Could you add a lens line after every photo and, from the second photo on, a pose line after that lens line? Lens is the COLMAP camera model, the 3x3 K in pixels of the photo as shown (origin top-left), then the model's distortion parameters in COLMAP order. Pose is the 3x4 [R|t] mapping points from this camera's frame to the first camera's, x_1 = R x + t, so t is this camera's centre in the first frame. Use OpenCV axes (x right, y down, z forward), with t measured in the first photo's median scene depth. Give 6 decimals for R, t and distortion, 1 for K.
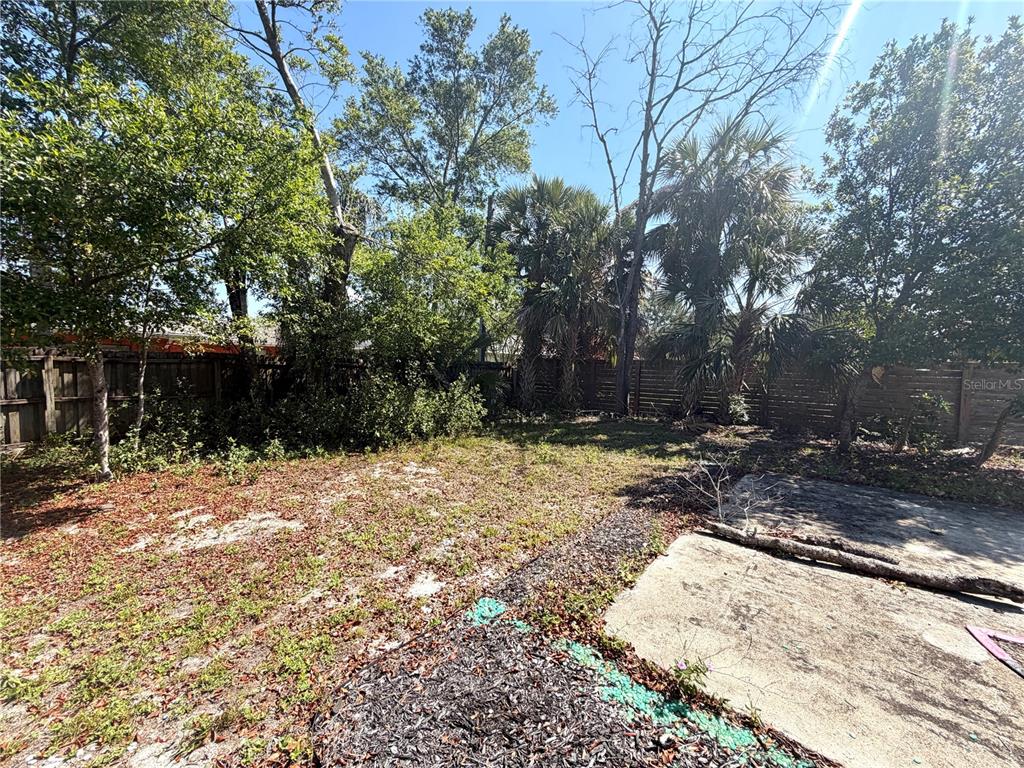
lens RADIAL K [[405.5, 0, 512.2], [0, 405.5, 387.8], [0, 0, 1]] dist [-0.001542, 0.000111]
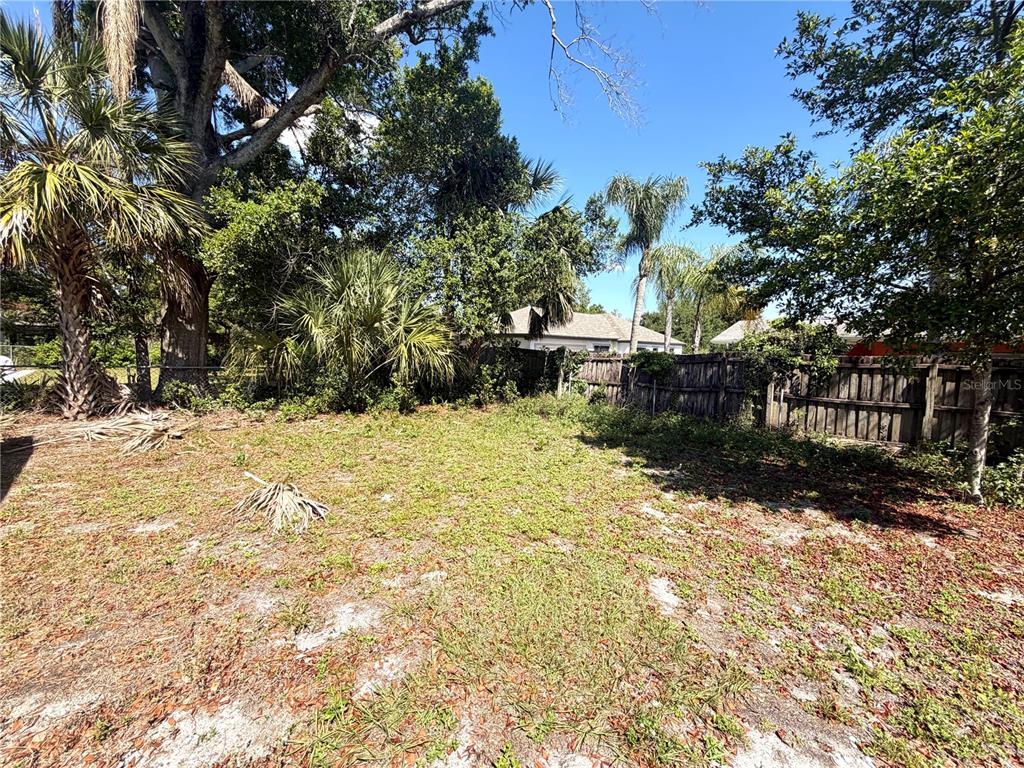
lens RADIAL K [[405.5, 0, 507.7], [0, 405.5, 381.4], [0, 0, 1]] dist [-0.001542, 0.000111]
pose [[-0.095549, 0.049830, -0.994177, -0.030943], [-0.088866, 0.994331, 0.058379, 0.000710], [0.991450, 0.093927, -0.090579, 0.035081]]
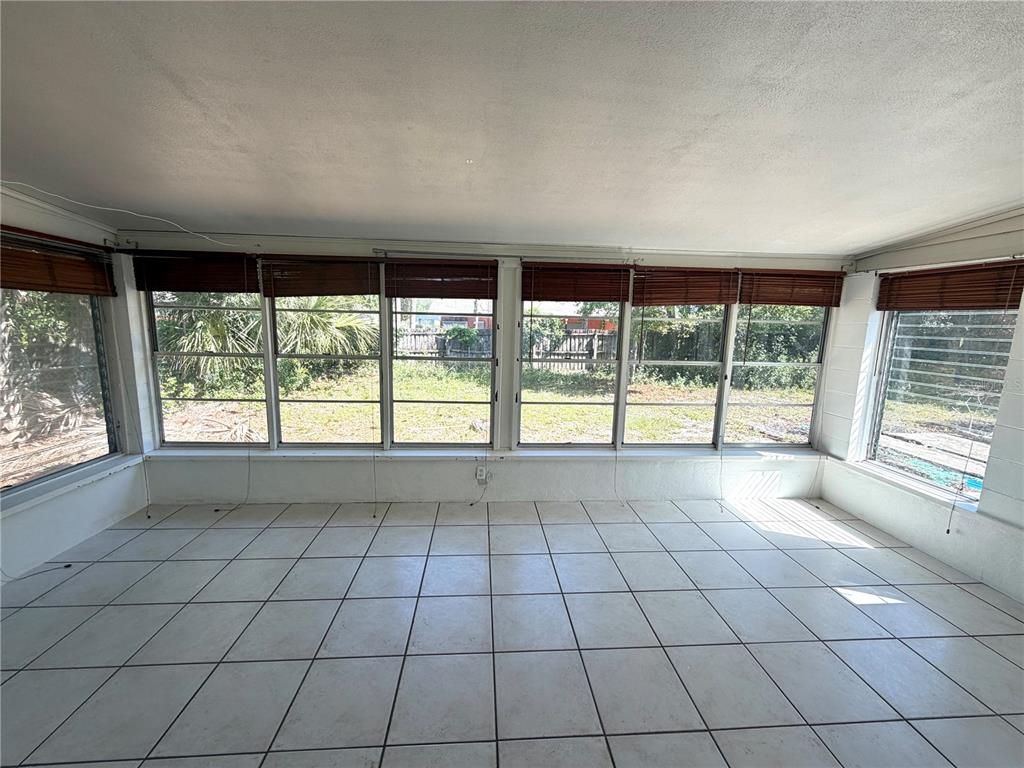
lens RADIAL K [[405.5, 0, 508.9], [0, 405.5, 380.9], [0, 0, 1]] dist [-0.001542, 0.000111]
pose [[0.689181, 0.091605, -0.718775, 0.240579], [-0.047337, 0.995549, 0.081491, 0.034294], [0.723041, -0.022137, 0.690450, -1.144115]]
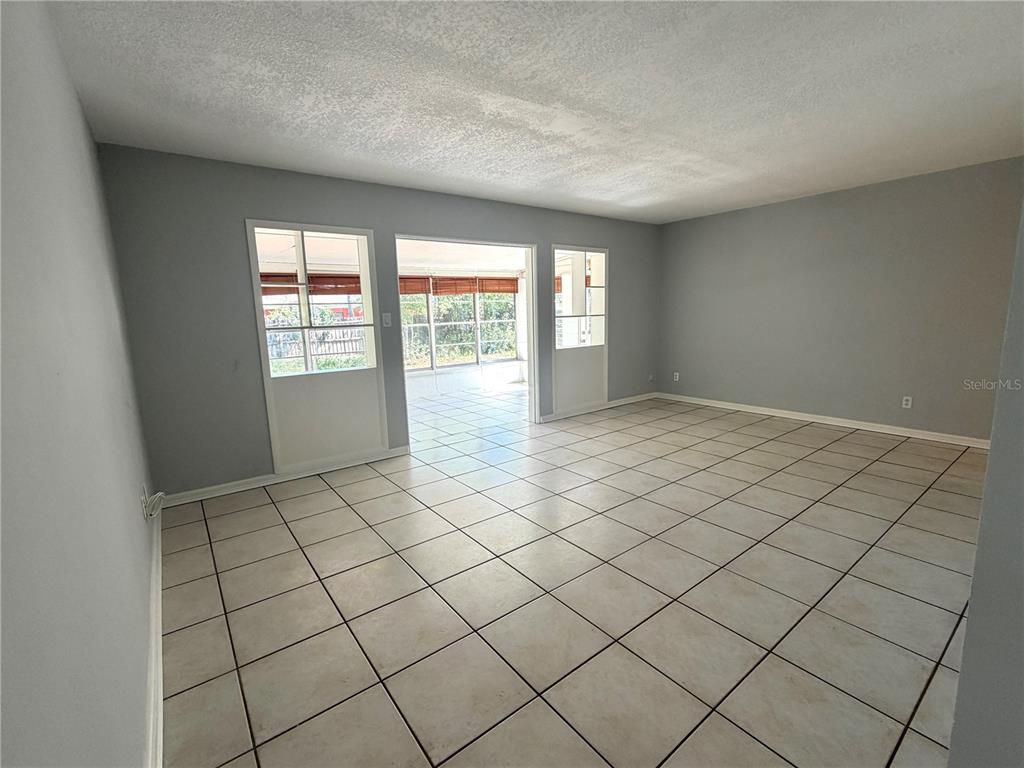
lens RADIAL K [[452.9, 0, 511.6], [0, 452.9, 384.3], [0, 0, 1]] dist [-0.001449, -0.000144]
pose [[0.973008, -0.016152, -0.230205, 1.210493], [0.040020, 0.994243, 0.099391, 0.331835], [0.227274, -0.105921, 0.968053, -4.377891]]
